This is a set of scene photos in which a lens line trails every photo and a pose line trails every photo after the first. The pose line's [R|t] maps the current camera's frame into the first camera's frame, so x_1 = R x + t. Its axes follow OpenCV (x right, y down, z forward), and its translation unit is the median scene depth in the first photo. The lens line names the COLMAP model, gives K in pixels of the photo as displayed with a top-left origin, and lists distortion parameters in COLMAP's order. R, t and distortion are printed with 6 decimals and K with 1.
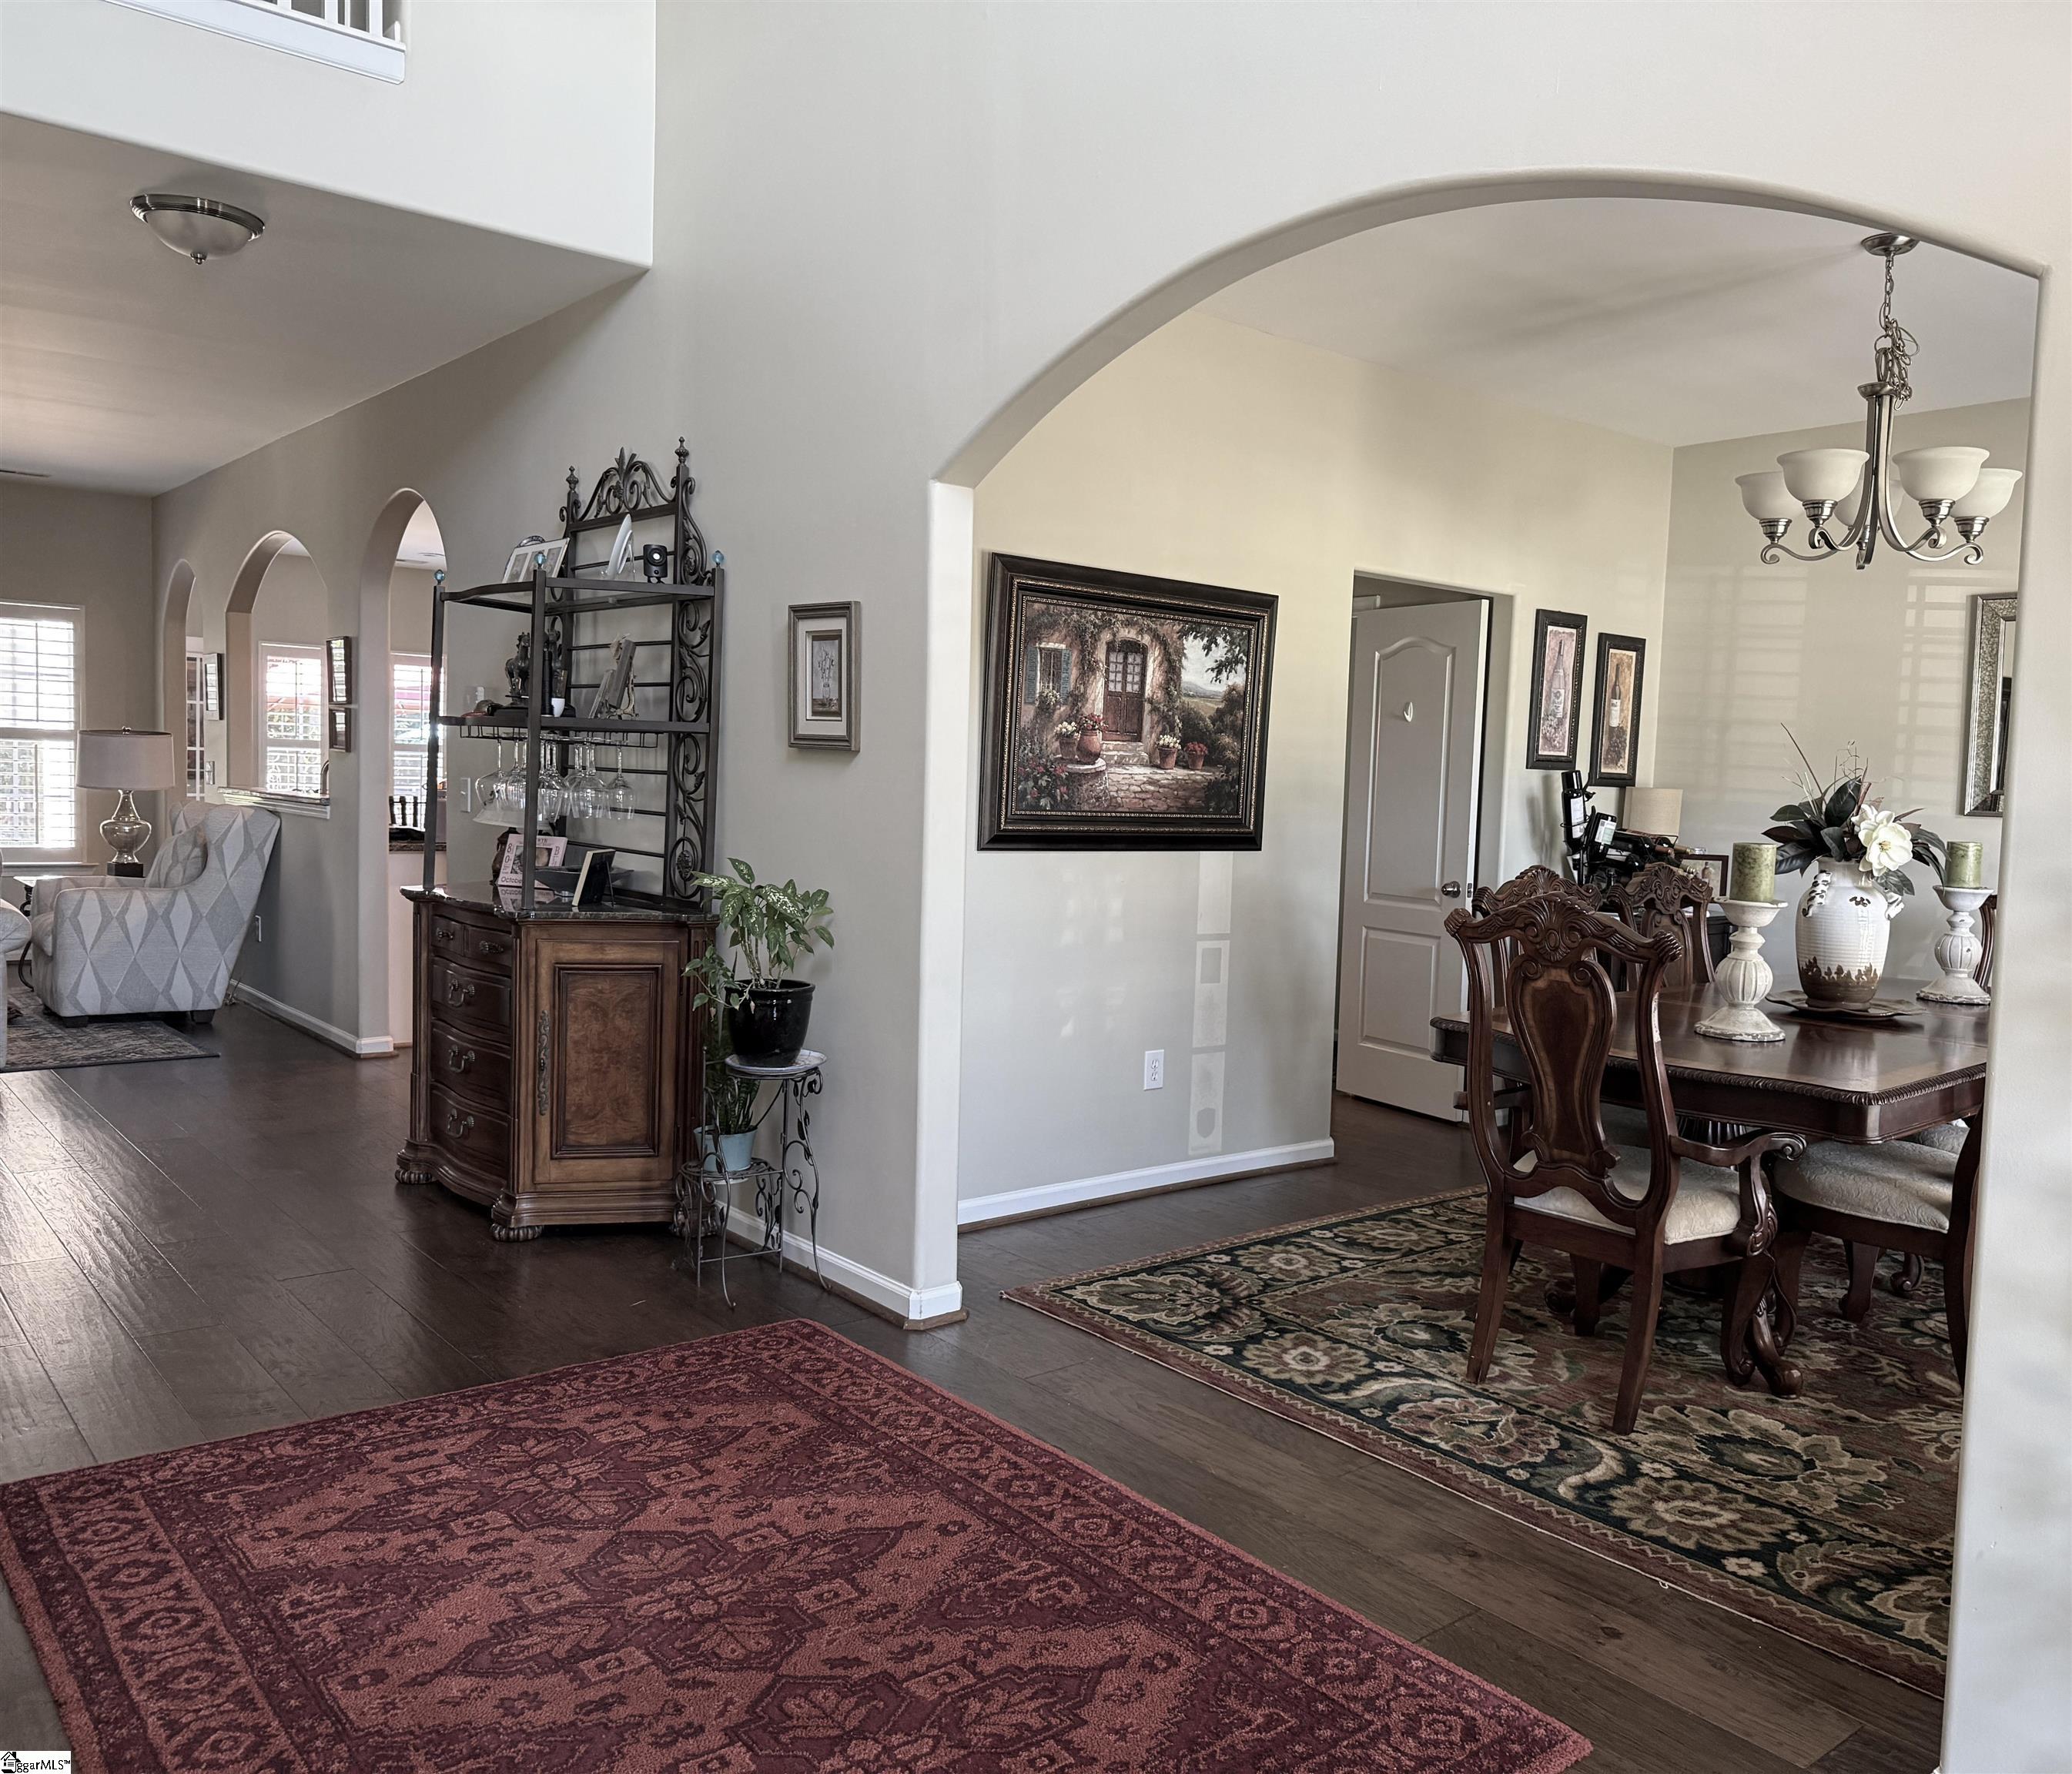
lens RADIAL K [[1637.7, 0, 1230.9], [0, 1637.7, 902.2], [0, 0, 1]] dist [0.006346, -0.011310]
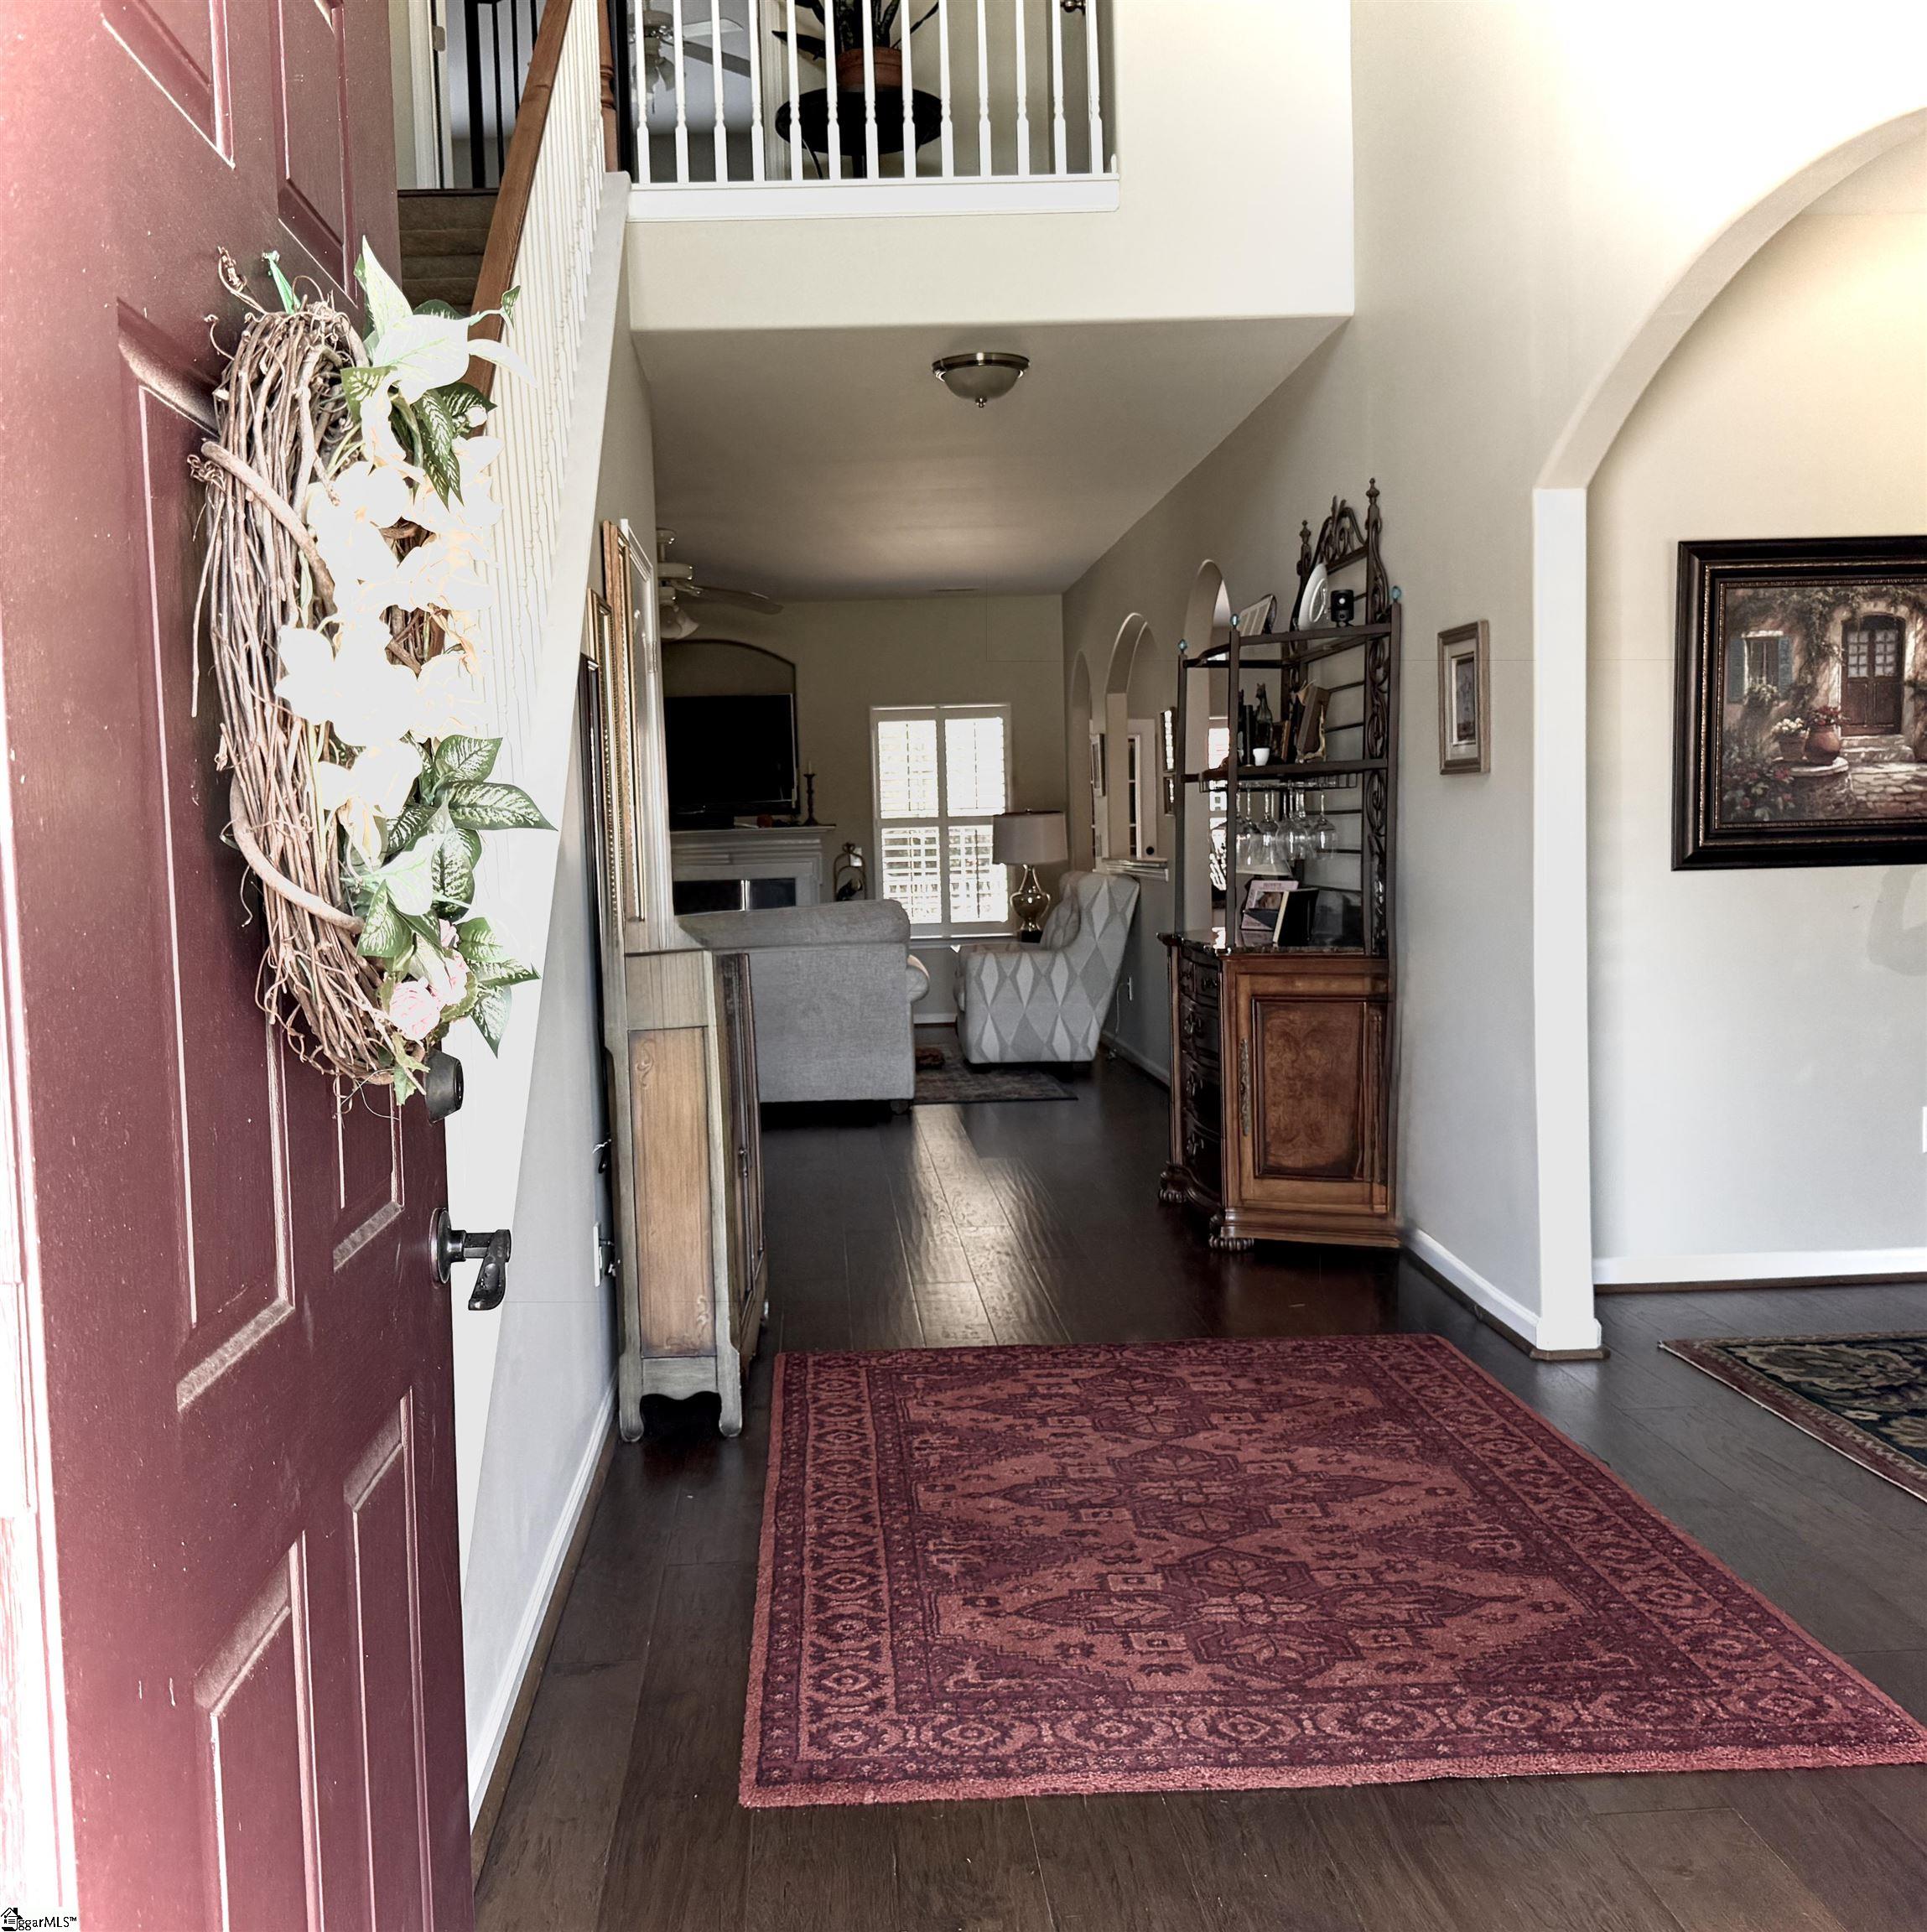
lens RADIAL K [[2002.0, 0, 963.5], [0, 2002.0, 966.0], [0, 0, 1]] dist [0.095527, -0.014052]
pose [[0.774866, -0.015966, -0.631923, 0.272446], [0.007743, 0.999846, -0.015768, 0.039776], [0.632077, 0.007325, 0.774871, -0.133864]]
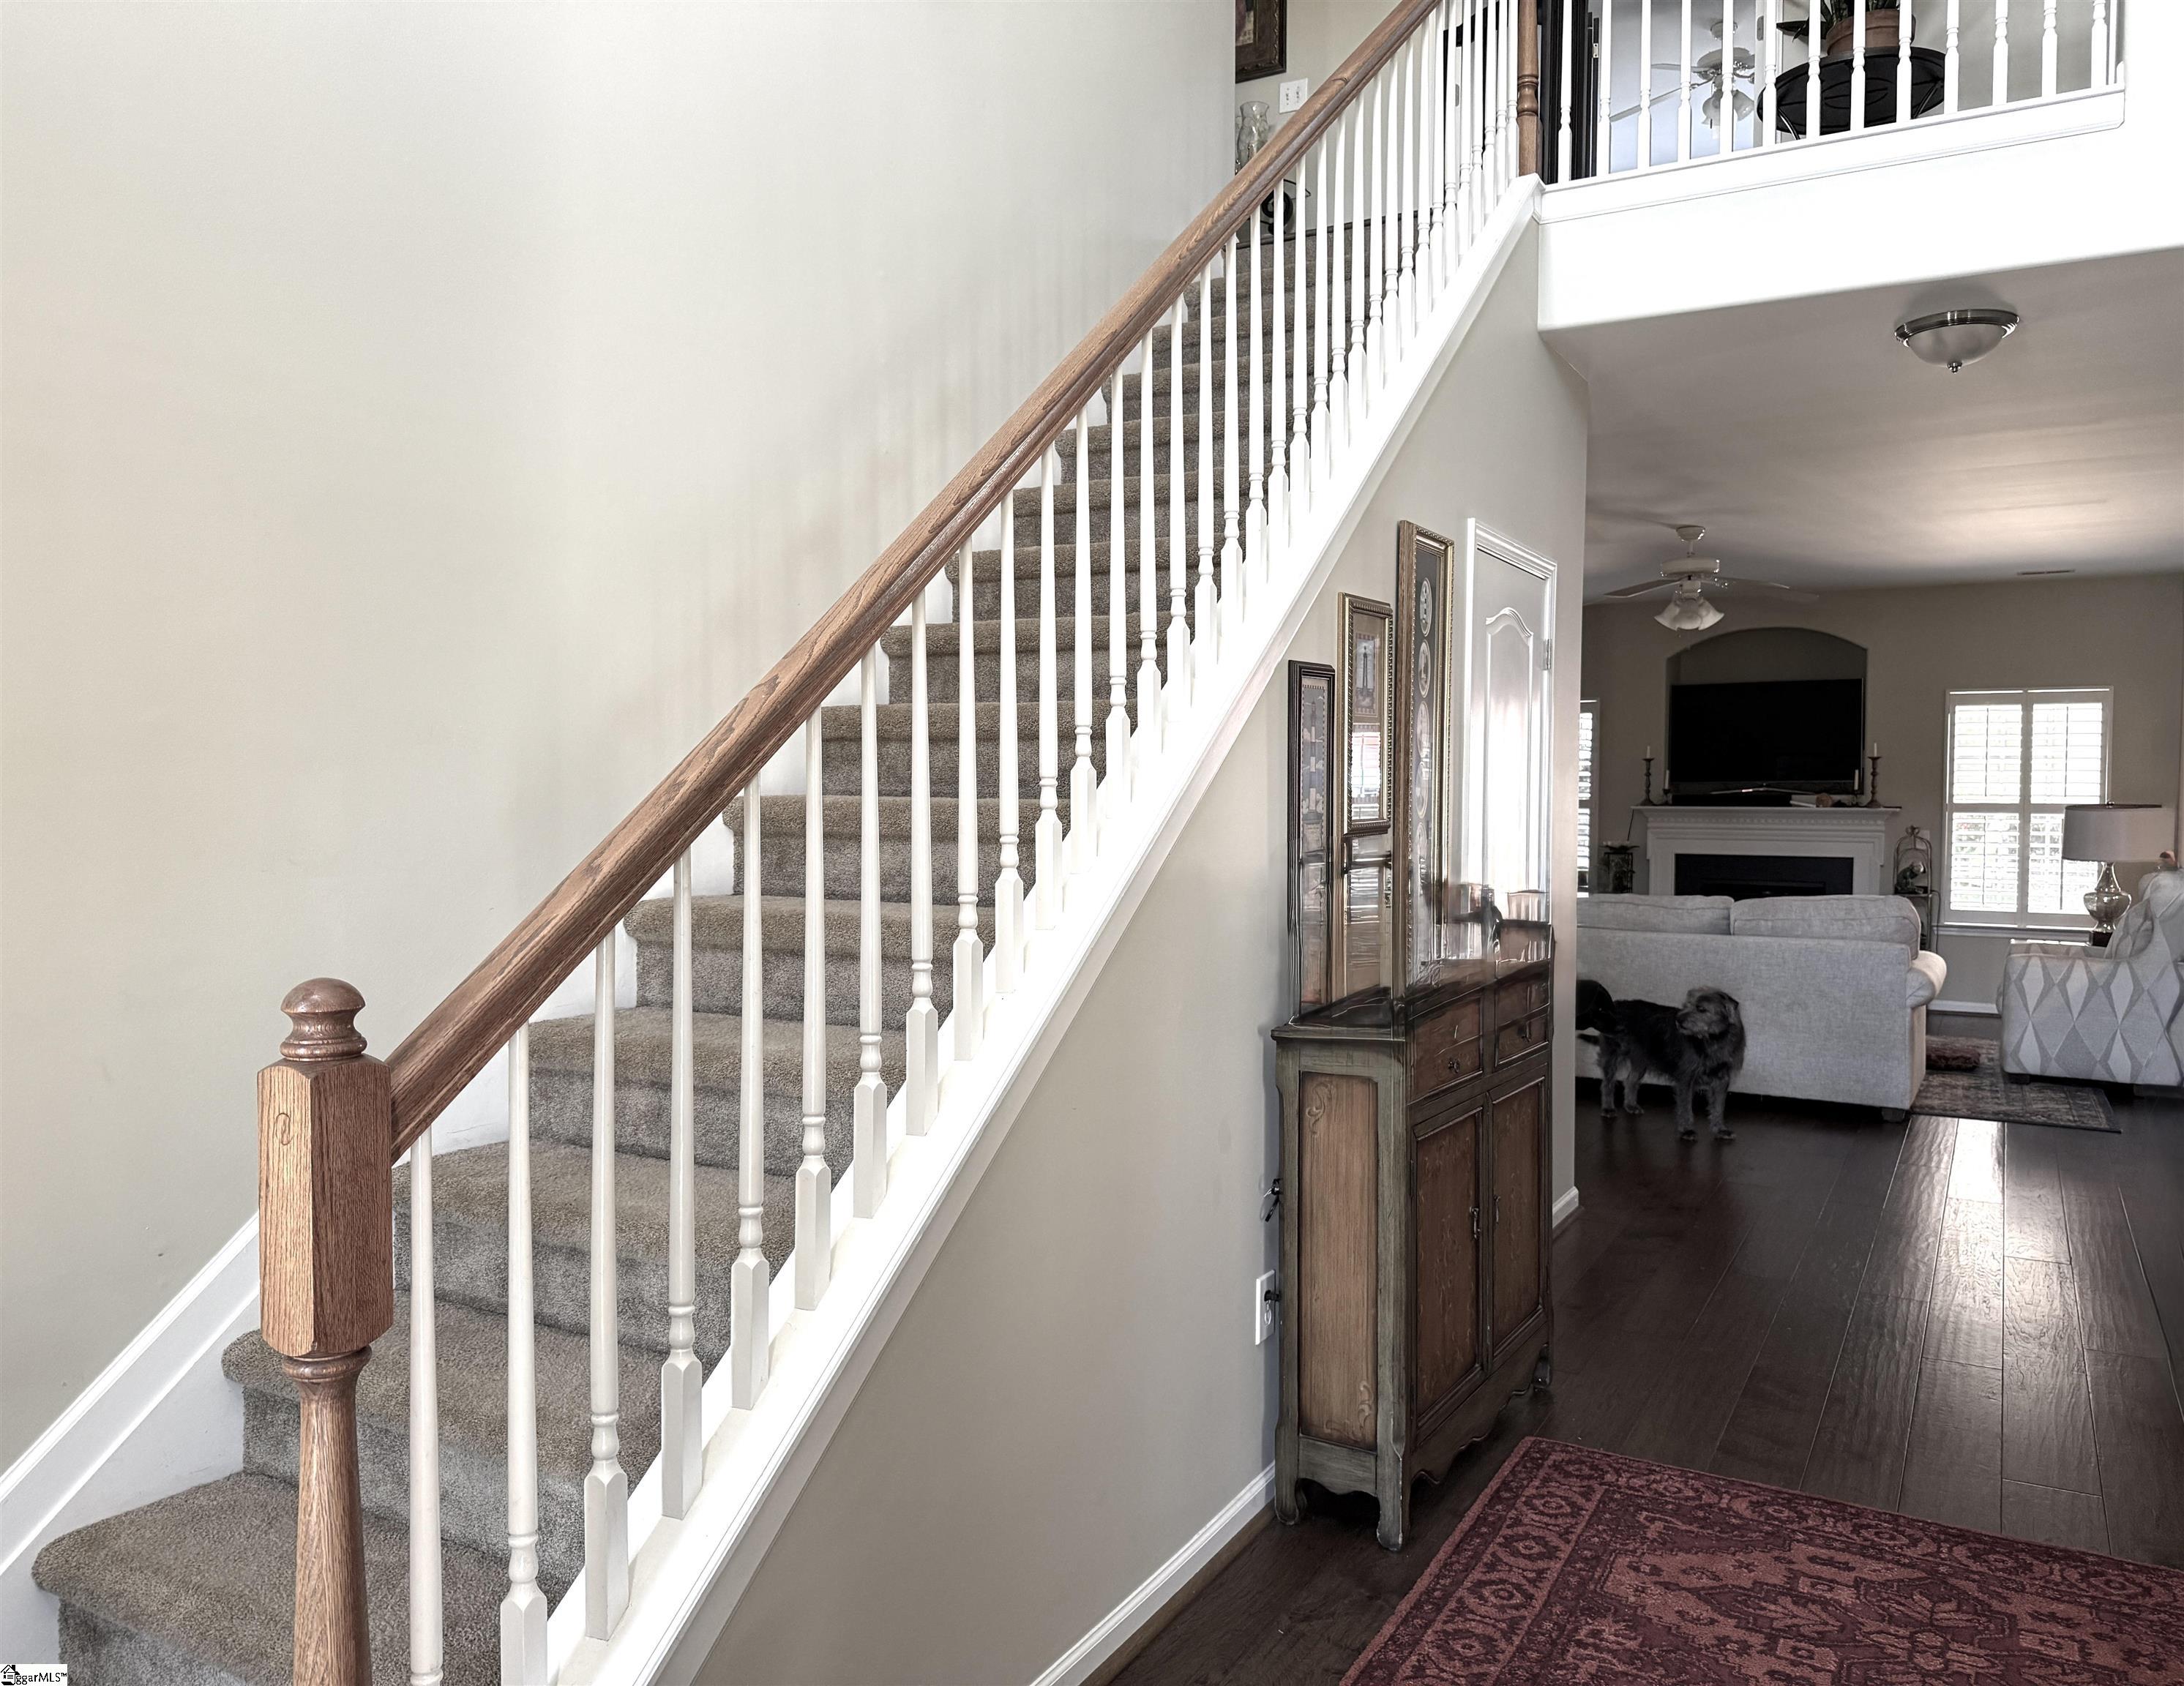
lens RADIAL K [[1631.4, 0, 1129.5], [0, 1631.4, 821.0], [0, 0, 1]] dist [-0.001463, -0.008547]
pose [[0.317927, -0.013730, -0.948016, 0.191805], [-0.072822, 0.996588, -0.038855, -0.018797], [0.945314, 0.081390, 0.315842, 0.191278]]
